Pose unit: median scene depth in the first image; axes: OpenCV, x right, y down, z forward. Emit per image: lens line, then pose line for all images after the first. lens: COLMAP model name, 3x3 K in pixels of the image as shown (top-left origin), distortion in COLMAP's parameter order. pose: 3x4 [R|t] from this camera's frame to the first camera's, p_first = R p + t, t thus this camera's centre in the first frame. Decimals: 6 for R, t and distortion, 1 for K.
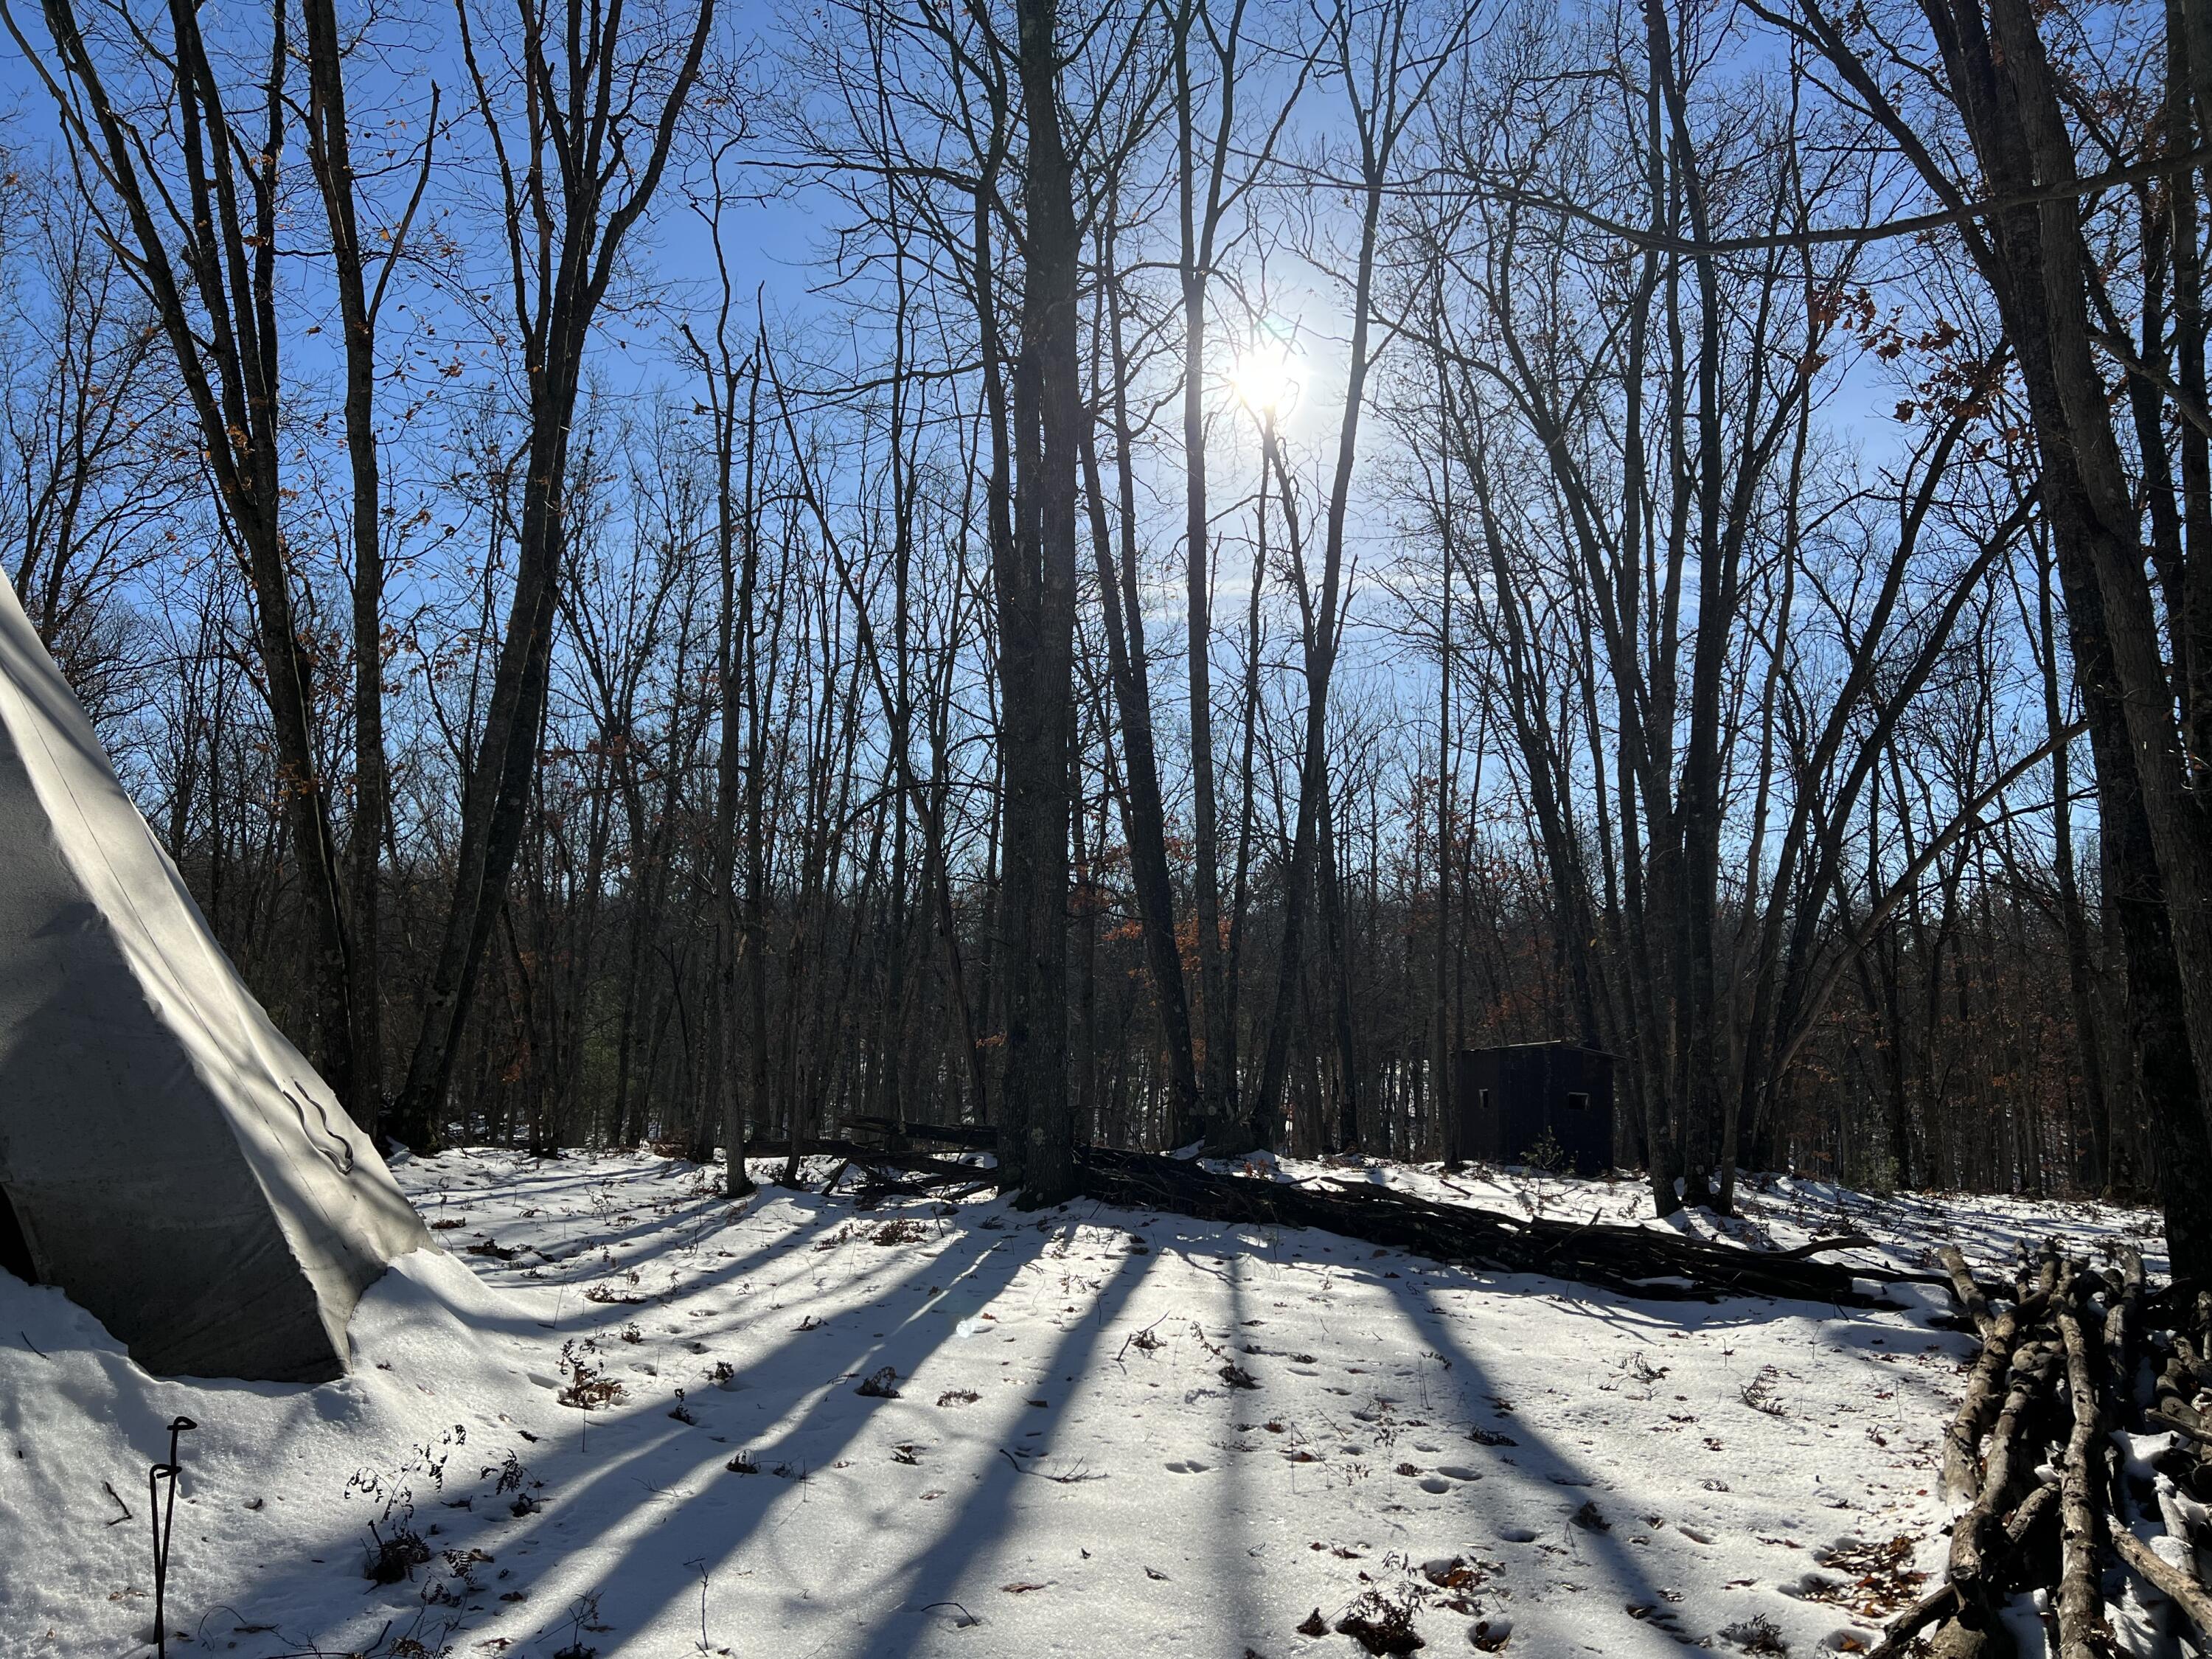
lens RADIAL K [[1650.5, 0, 1100.6], [0, 1650.5, 842.3], [0, 0, 1]] dist [0.063114, -0.070183]
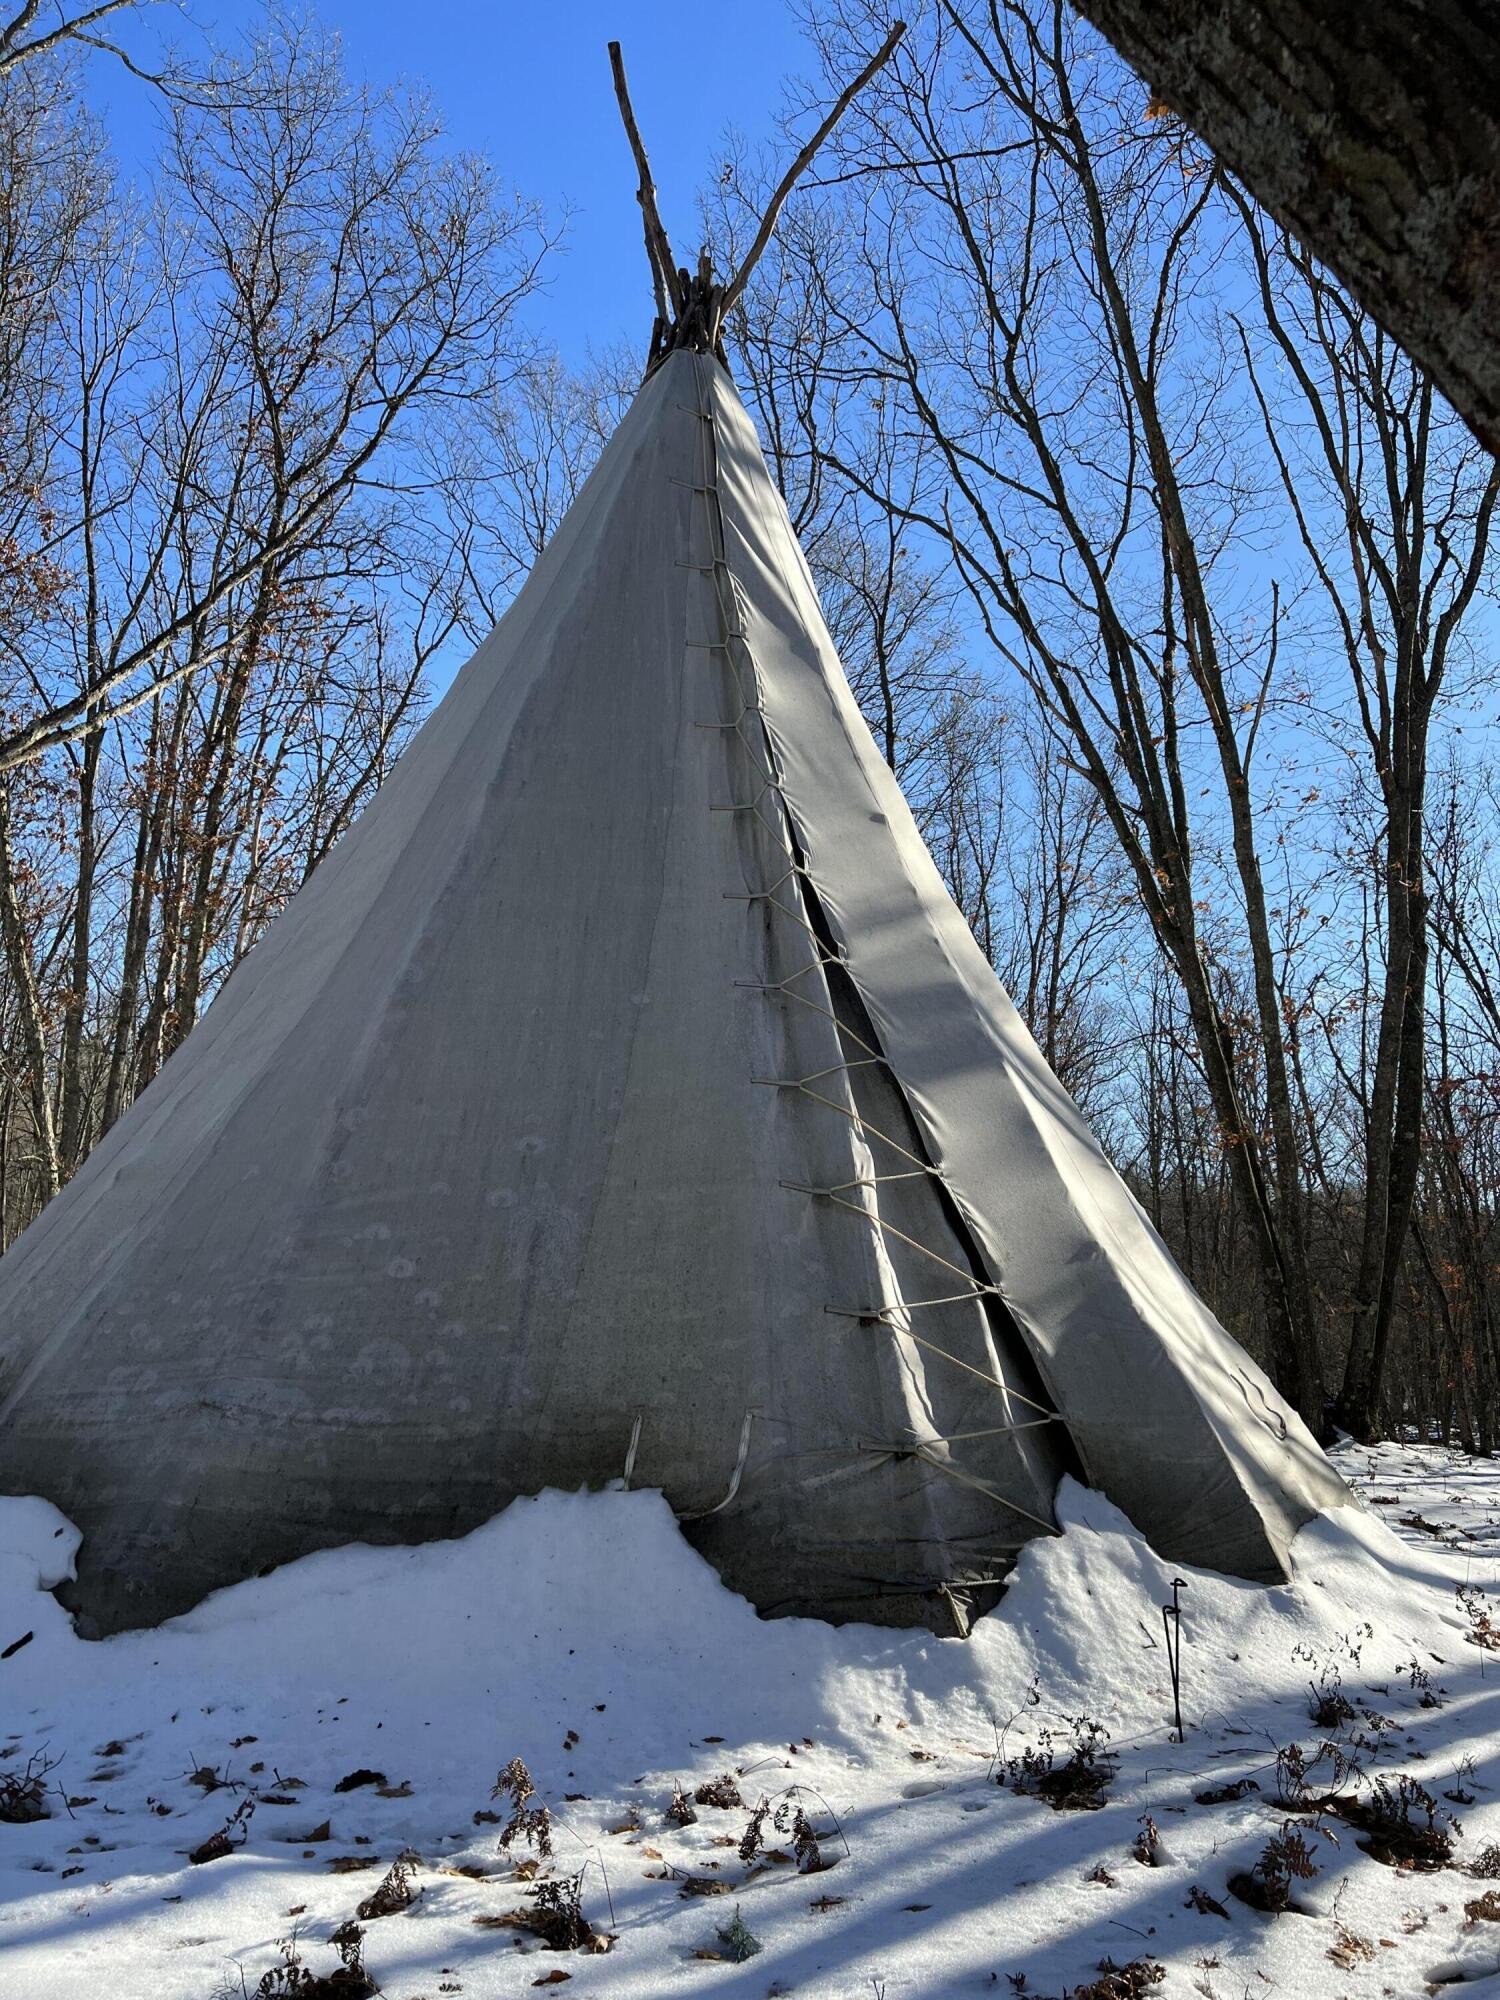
lens RADIAL K [[1492.3, 0, 758.1], [0, 1492.3, 1018.9], [0, 0, 1]] dist [0.063114, -0.070183]
pose [[0.721321, -0.130292, -0.680236, 0.060655], [0.064346, 0.990505, -0.121489, -0.008924], [0.689606, 0.043862, 0.722856, -0.097259]]
